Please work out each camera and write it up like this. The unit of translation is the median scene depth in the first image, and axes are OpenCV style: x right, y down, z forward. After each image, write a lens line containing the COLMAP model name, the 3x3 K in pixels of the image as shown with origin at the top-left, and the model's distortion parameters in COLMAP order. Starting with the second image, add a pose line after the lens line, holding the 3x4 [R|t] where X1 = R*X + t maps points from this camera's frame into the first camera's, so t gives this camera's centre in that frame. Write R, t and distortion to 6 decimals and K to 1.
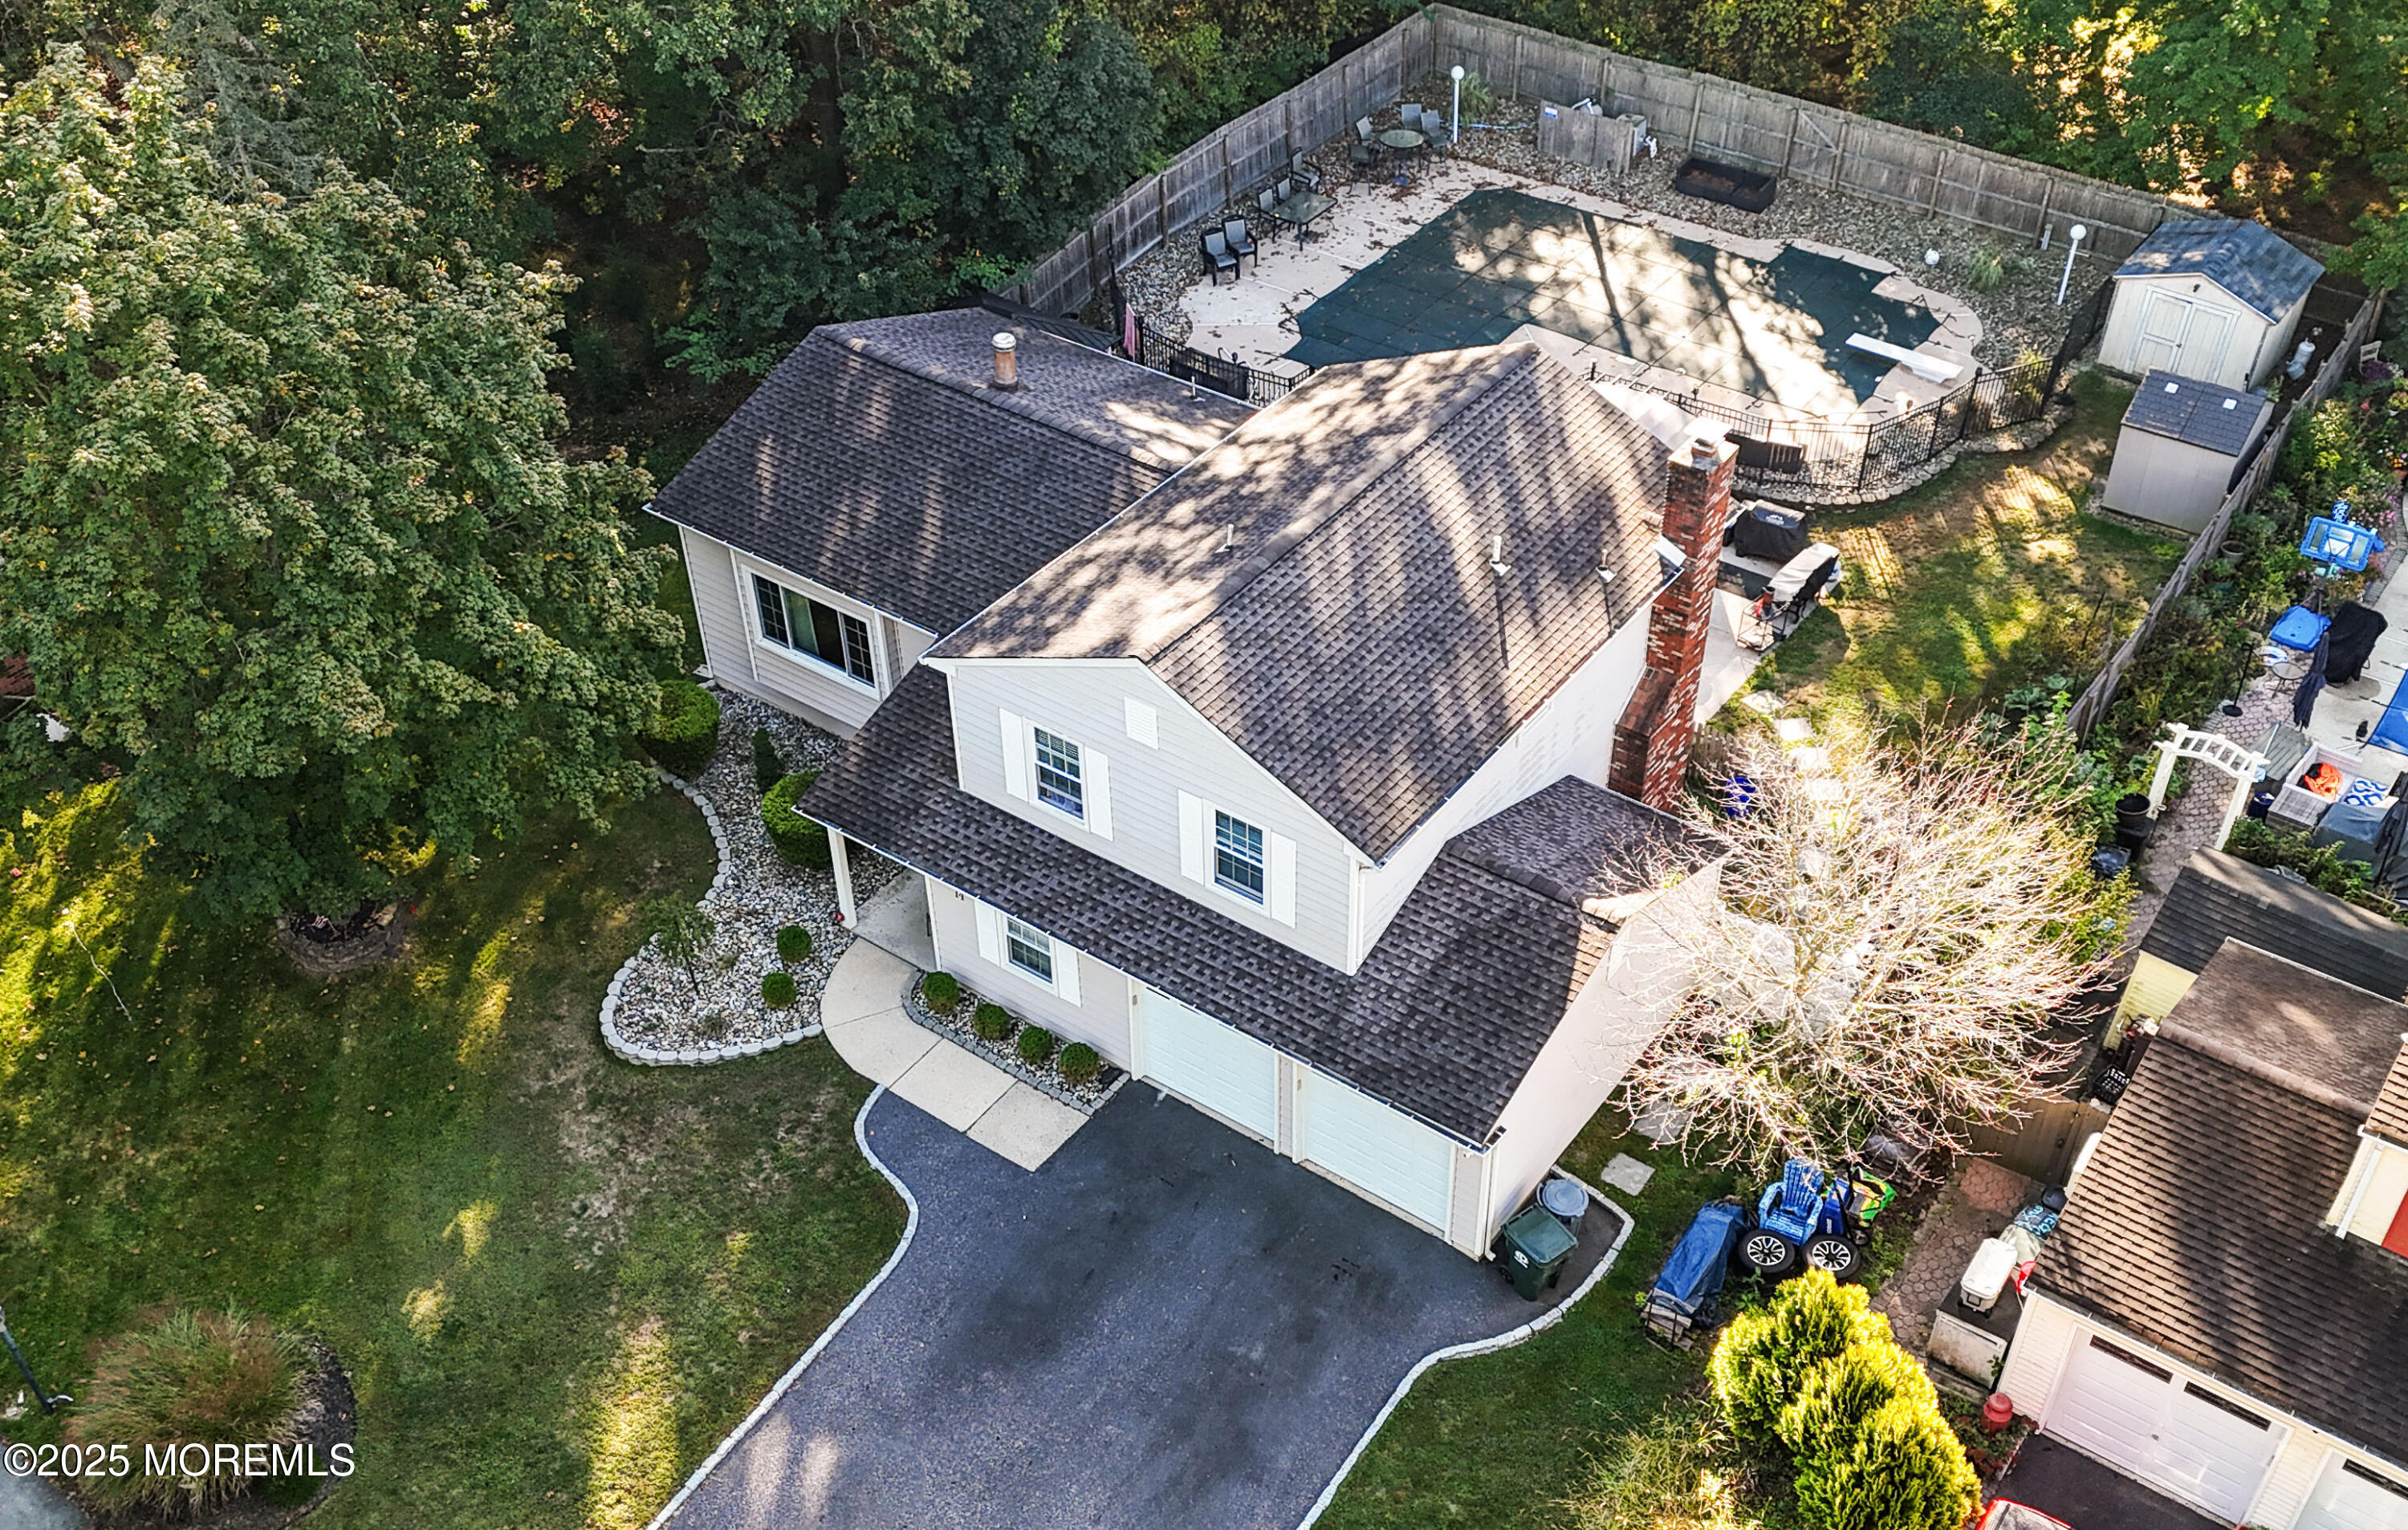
lens RADIAL K [[2264.1, 0, 1299.8], [0, 2264.1, 810.1], [0, 0, 1]] dist [0.100485, -0.190164]
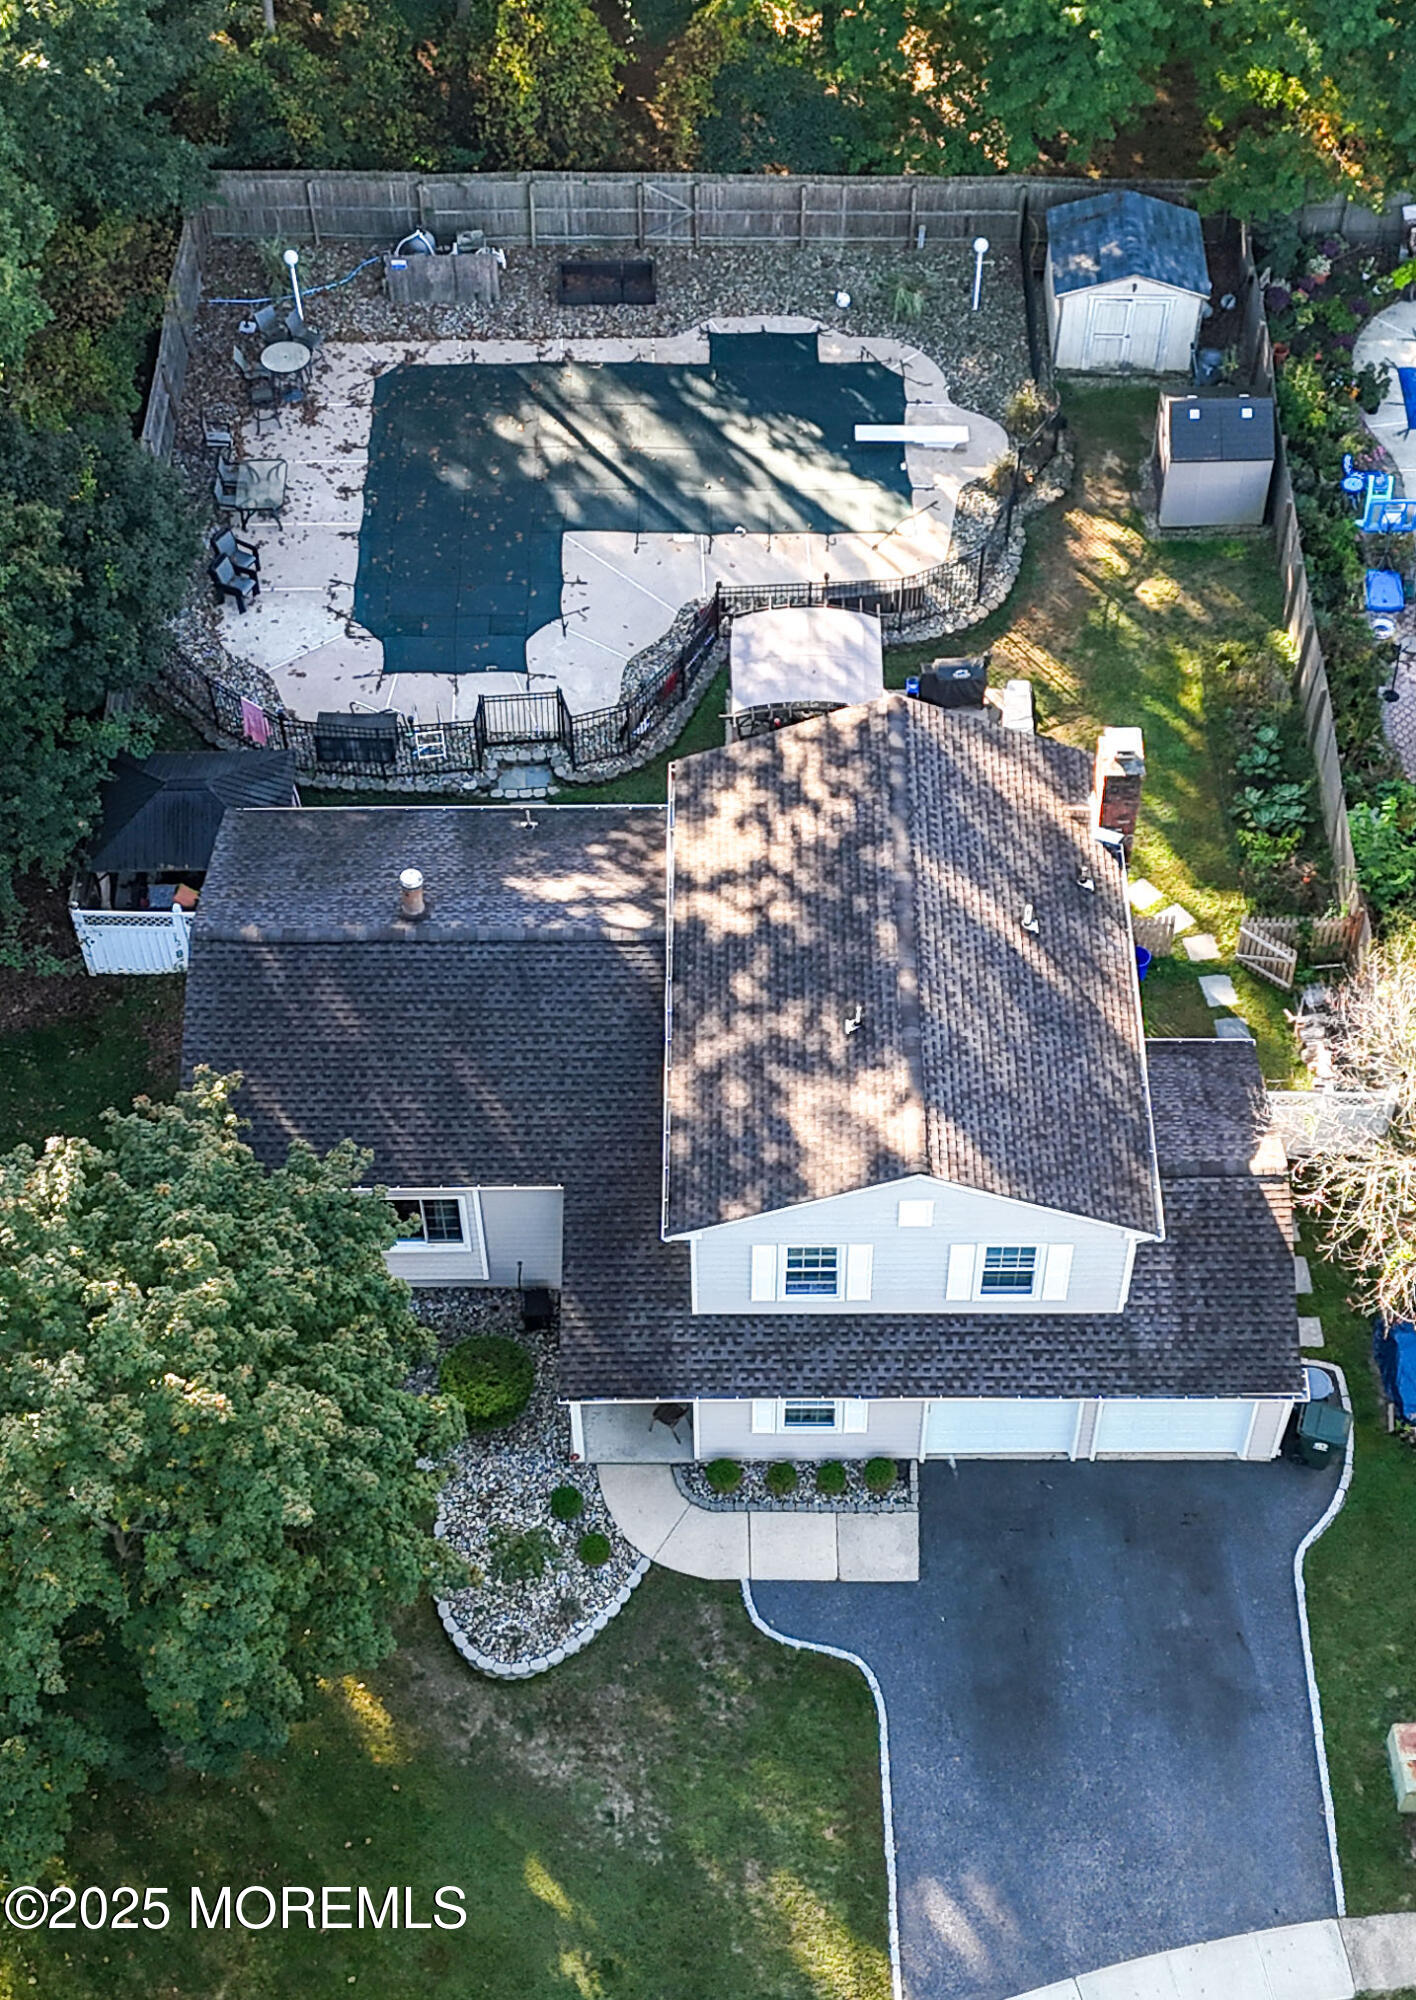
lens RADIAL K [[2914.1, 0, 708.0], [0, 2914.1, 1000.0], [0, 0, 1]] dist [0.112486, -0.134086]
pose [[0.825331, -0.445662, 0.346720, -0.573781], [0.373794, 0.891461, 0.256076, -0.510776], [-0.423211, -0.081746, 0.902336, -0.268155]]
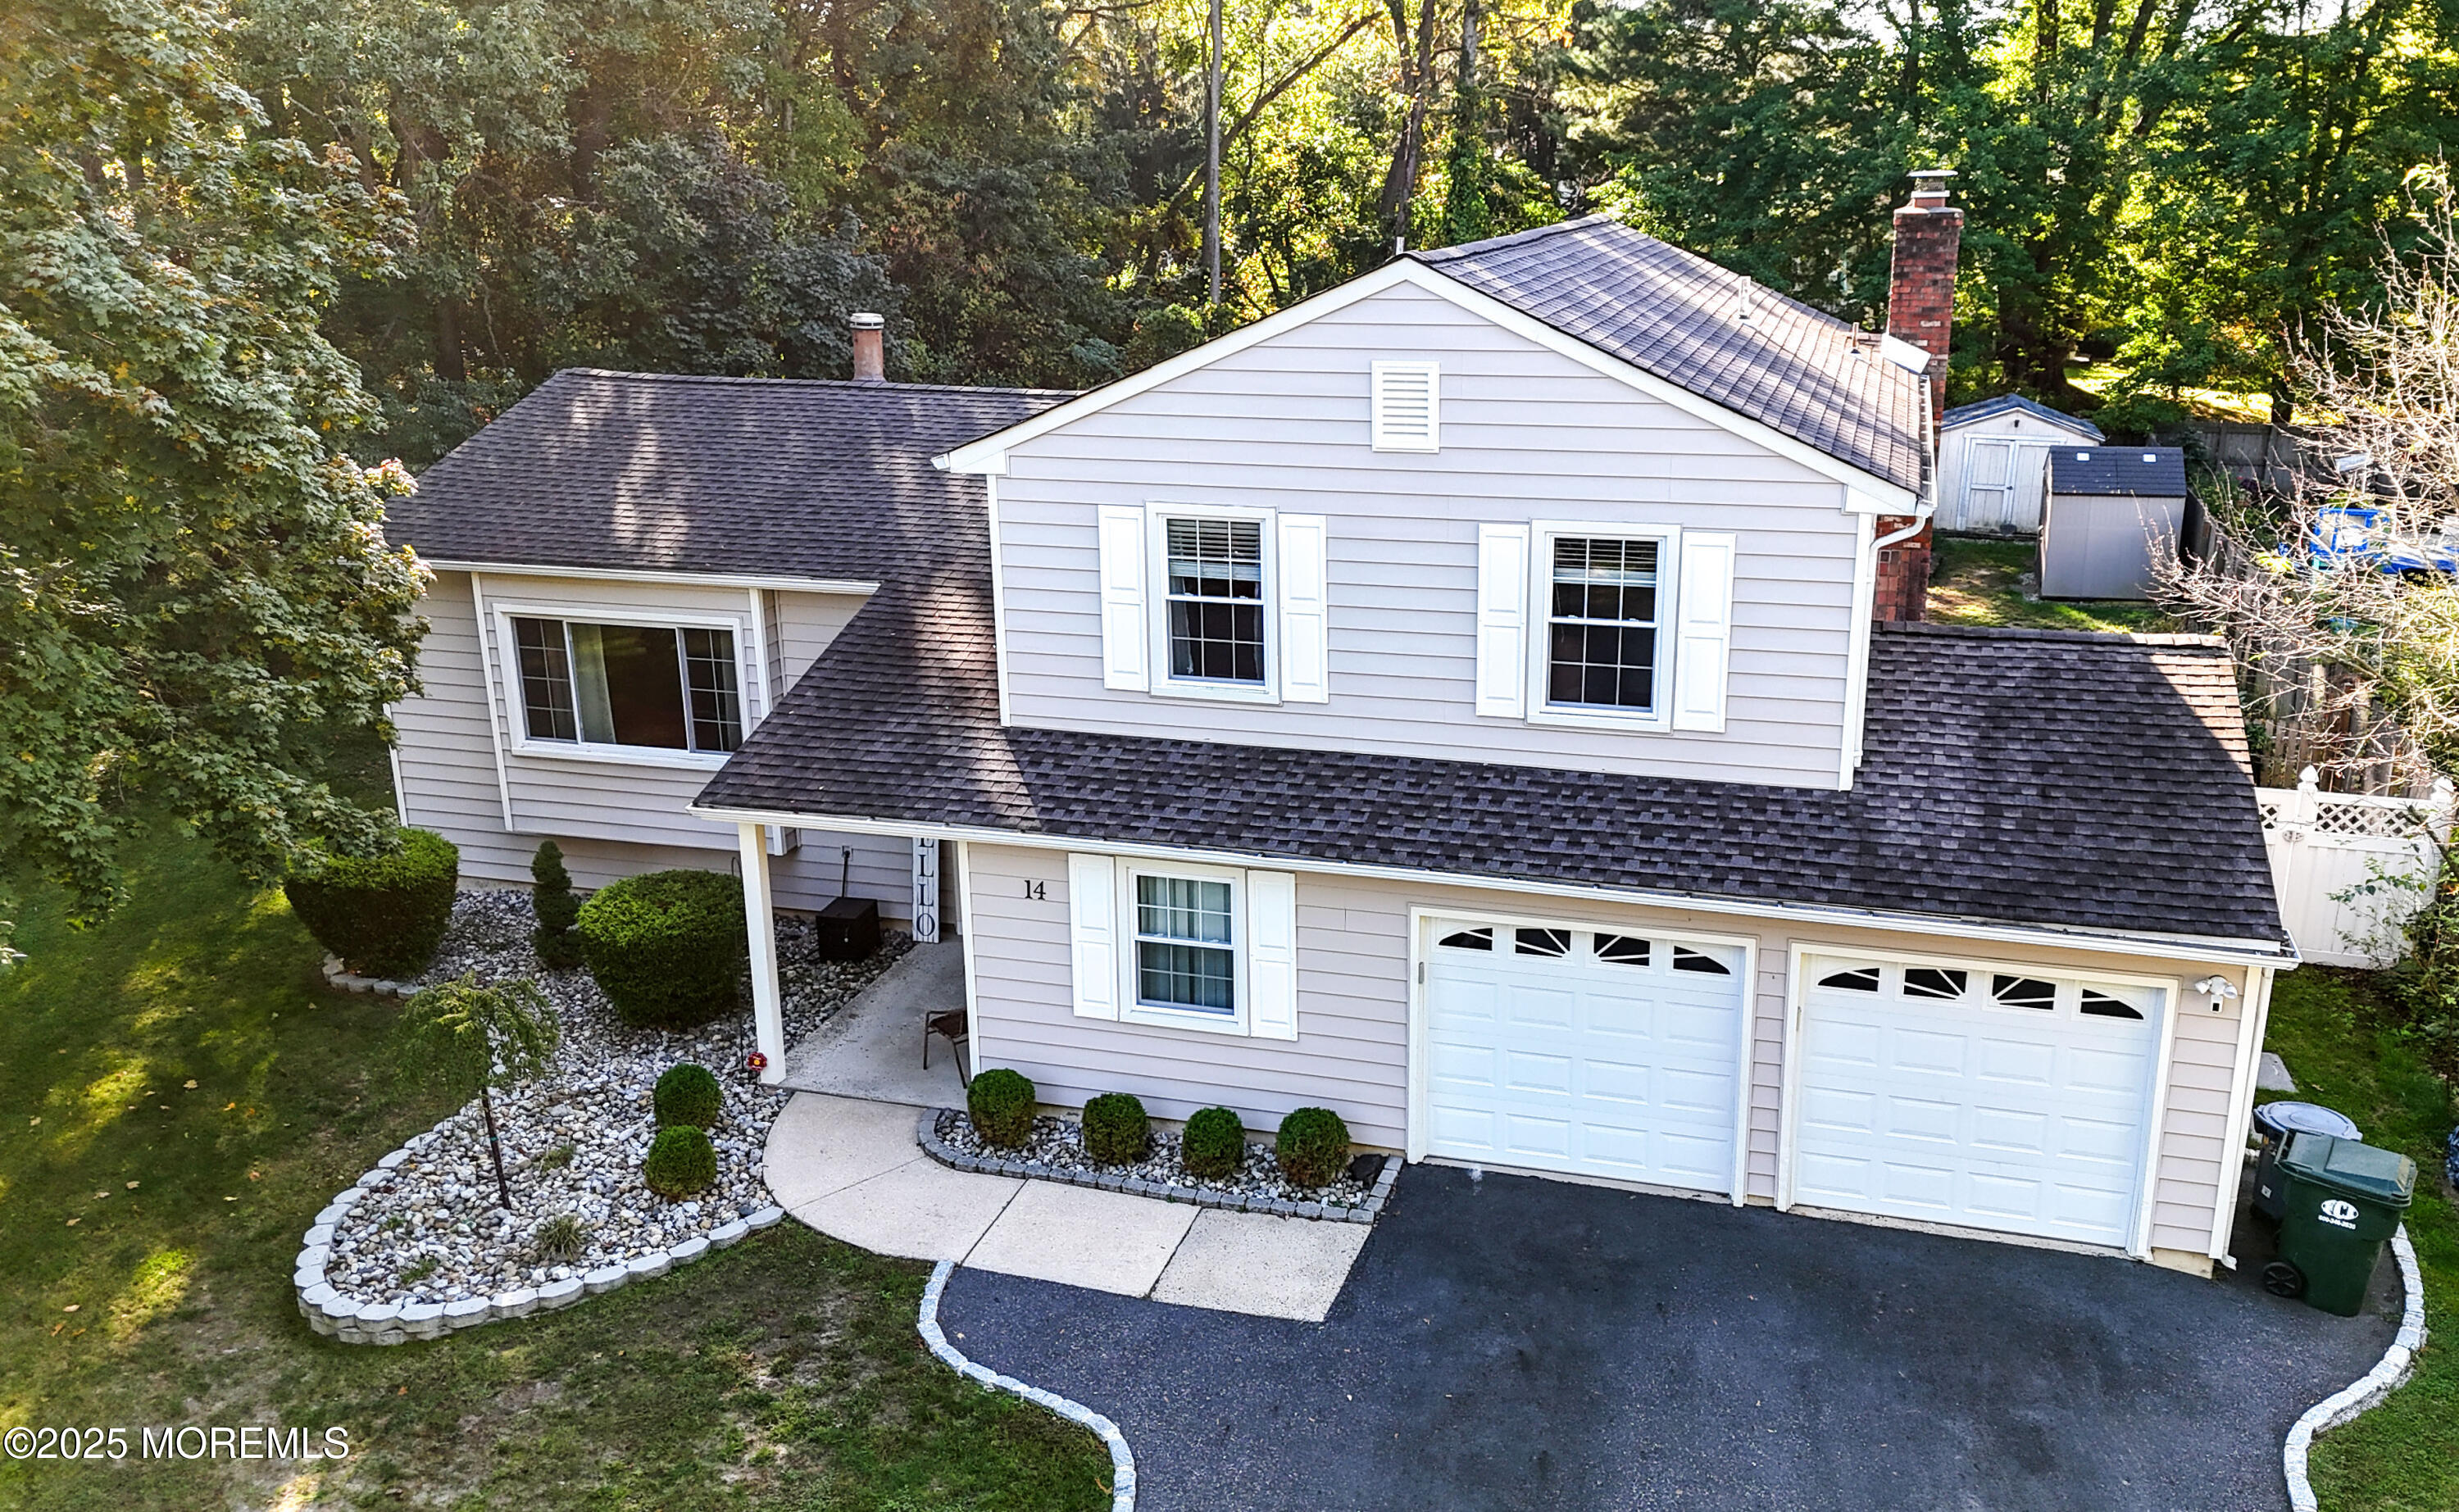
lens RADIAL K [[1934.3, 0, 1331.1], [0, 1934.3, 744.8], [0, 0, 1]] dist [0.097040, -0.126529]
pose [[0.945195, -0.103255, 0.309750, -0.226635], [0.217454, 0.906742, -0.361294, 0.193092], [-0.243558, 0.408850, 0.879501, 0.559565]]
